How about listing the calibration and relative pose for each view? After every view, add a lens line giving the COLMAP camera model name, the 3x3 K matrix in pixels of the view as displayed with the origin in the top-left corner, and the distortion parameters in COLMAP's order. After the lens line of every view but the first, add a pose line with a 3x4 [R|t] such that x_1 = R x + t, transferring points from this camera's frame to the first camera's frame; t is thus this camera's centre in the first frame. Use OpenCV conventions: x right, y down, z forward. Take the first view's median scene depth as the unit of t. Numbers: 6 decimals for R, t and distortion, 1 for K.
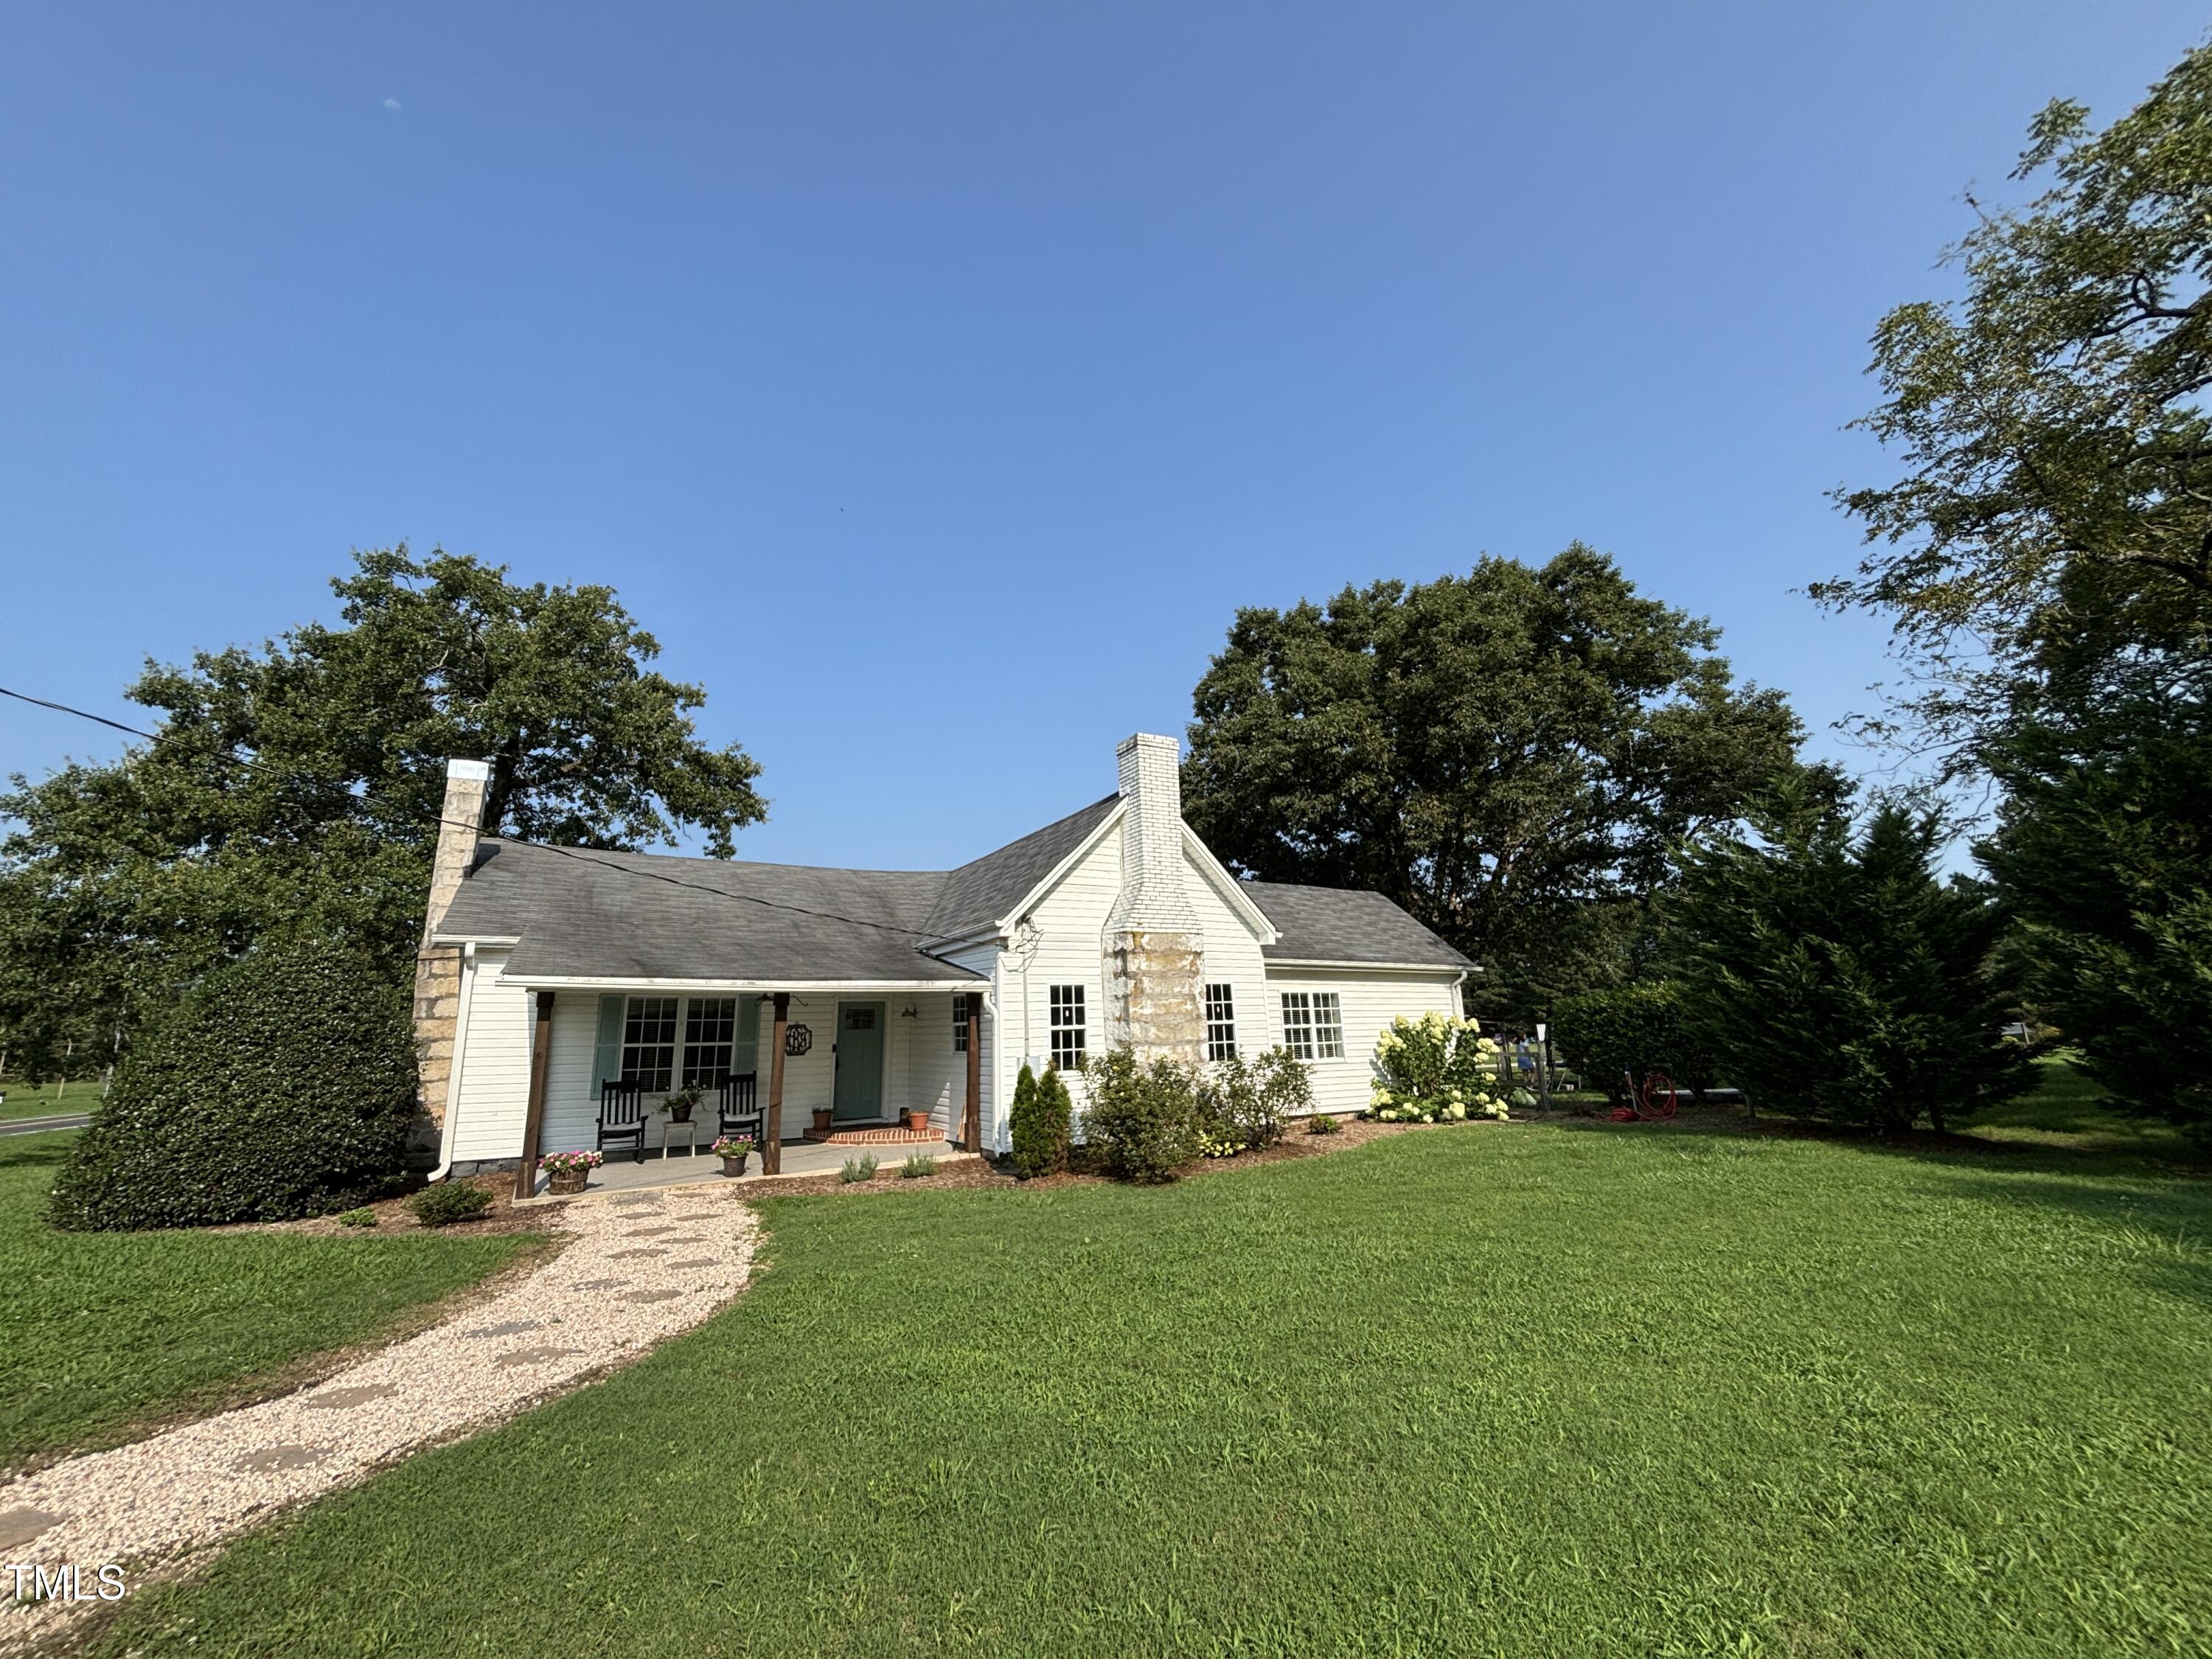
lens RADIAL K [[894.8, 0, 1106.0], [0, 894.8, 829.5], [0, 0, 1]] dist [-0.020552, -0.000049]
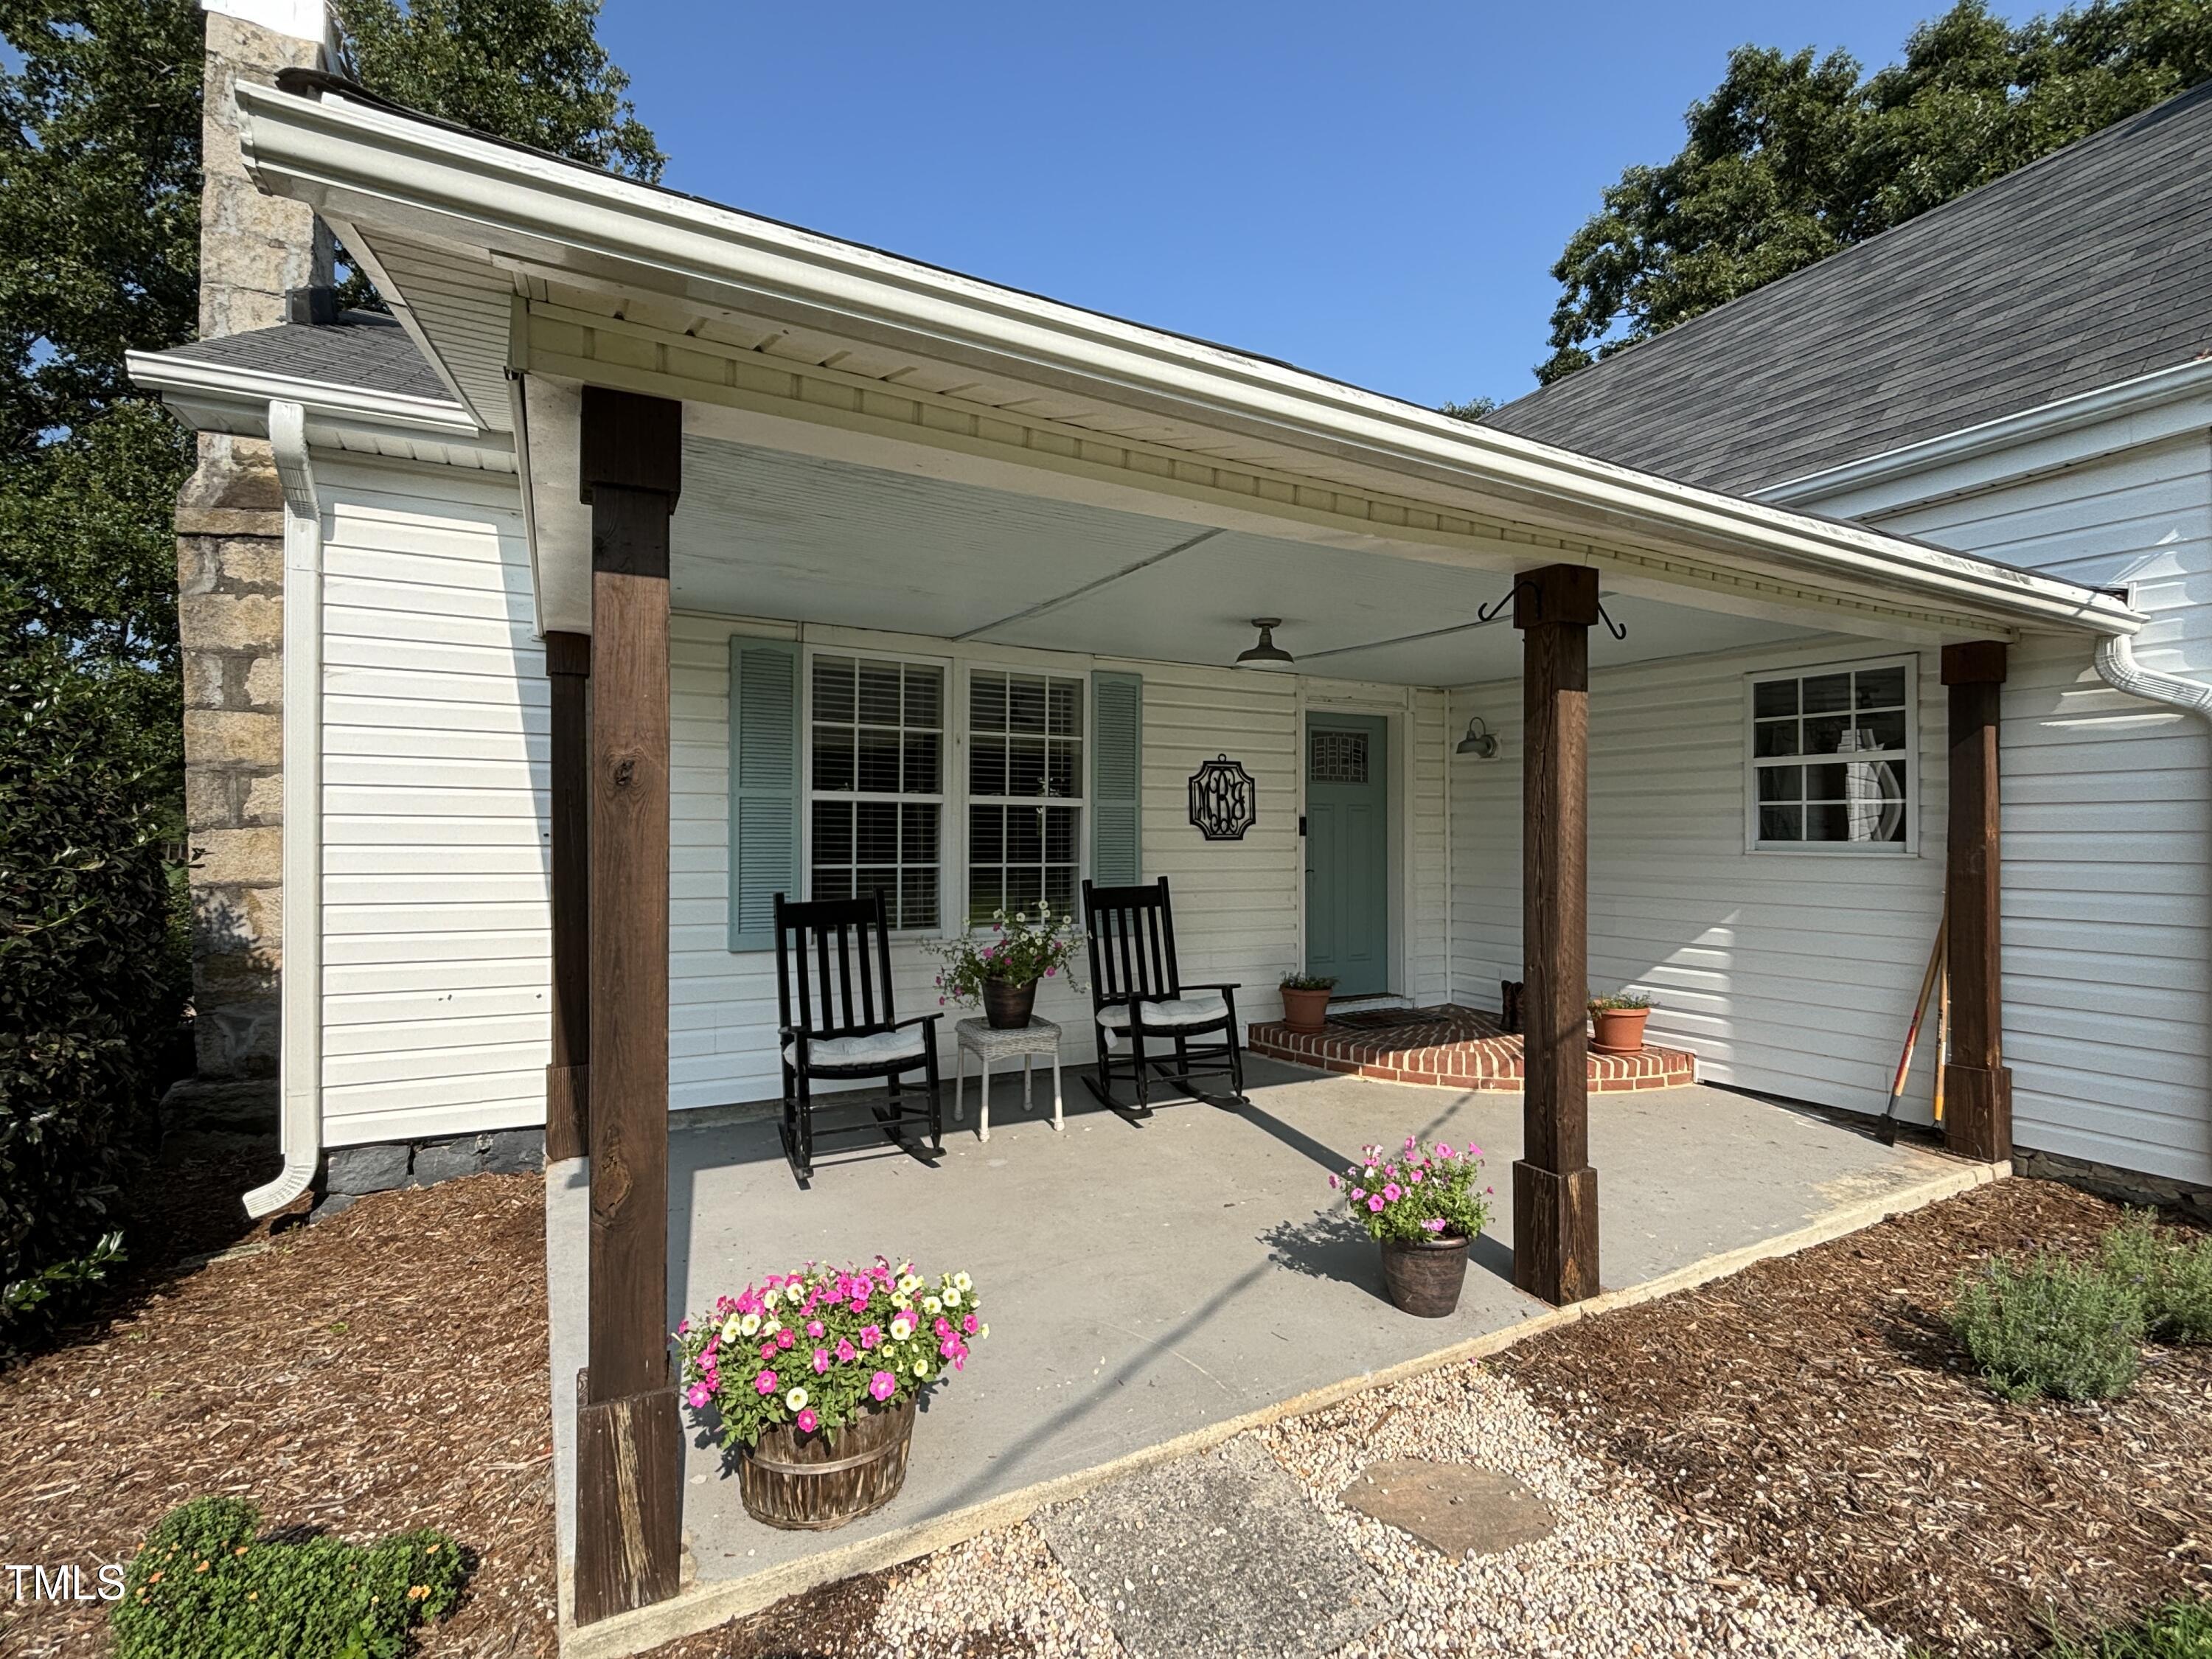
lens RADIAL K [[1030.8, 0, 1106.0], [0, 1030.8, 829.5], [0, 0, 1]] dist [-0.002119, -0.000284]
pose [[0.998721, 0.028915, -0.041479, -0.410019], [-0.018951, 0.974610, 0.223106, 0.164720], [0.046877, -0.222035, 0.973911, 0.616431]]
